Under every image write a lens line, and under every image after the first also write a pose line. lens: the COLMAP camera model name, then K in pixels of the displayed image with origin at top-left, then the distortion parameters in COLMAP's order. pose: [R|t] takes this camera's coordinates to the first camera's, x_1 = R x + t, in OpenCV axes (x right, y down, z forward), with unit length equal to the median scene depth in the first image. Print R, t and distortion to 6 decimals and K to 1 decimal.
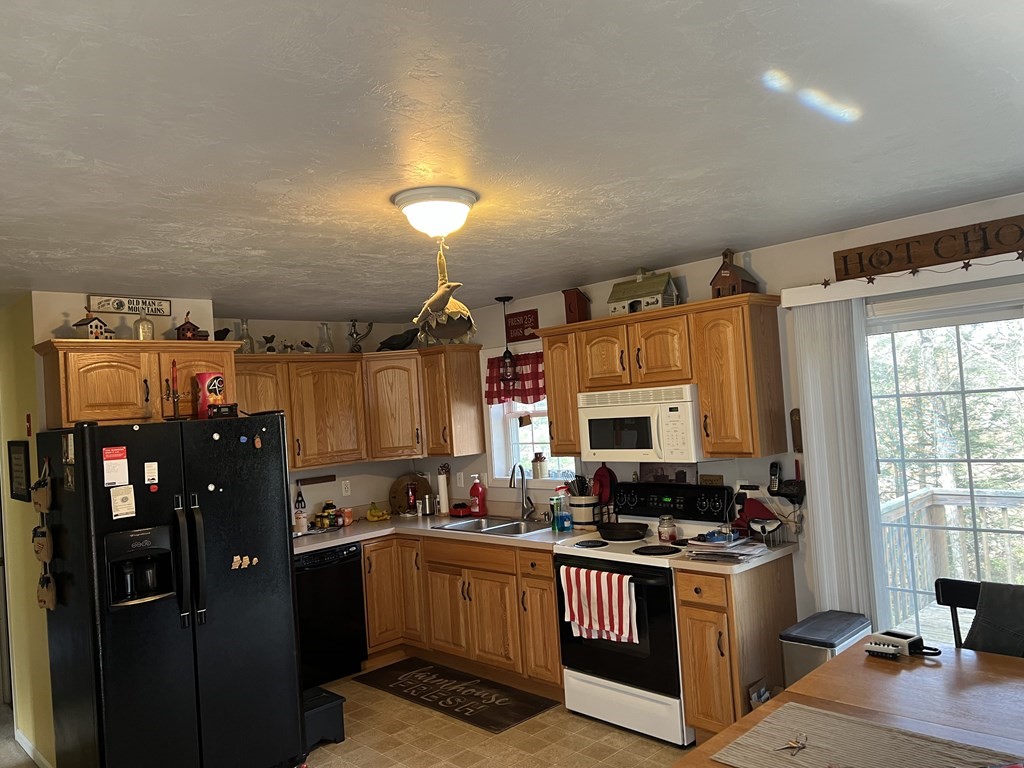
lens RADIAL K [[768.5, 0, 518.2], [0, 768.5, 384.7], [0, 0, 1]] dist [0.079121, -0.100699]
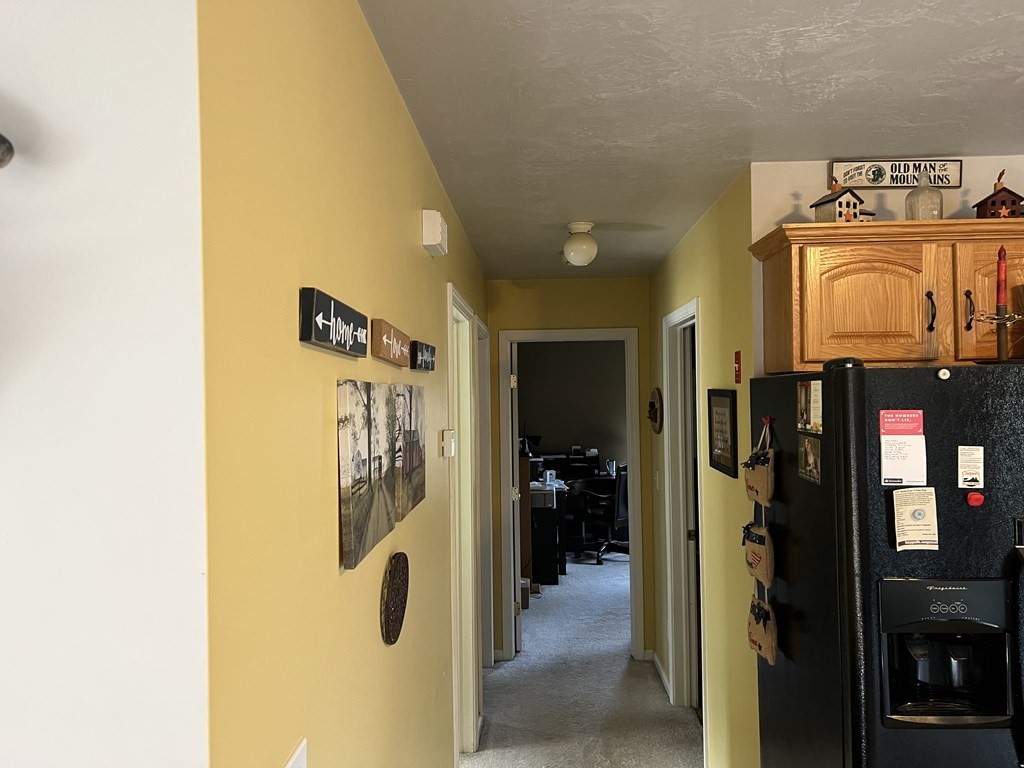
lens RADIAL K [[768.5, 0, 518.2], [0, 768.5, 384.7], [0, 0, 1]] dist [0.079121, -0.100699]
pose [[0.696860, 0.049120, -0.715523, -0.293234], [-0.013568, 0.998376, 0.055323, 0.034477], [0.717079, -0.028844, 0.696395, 0.414047]]
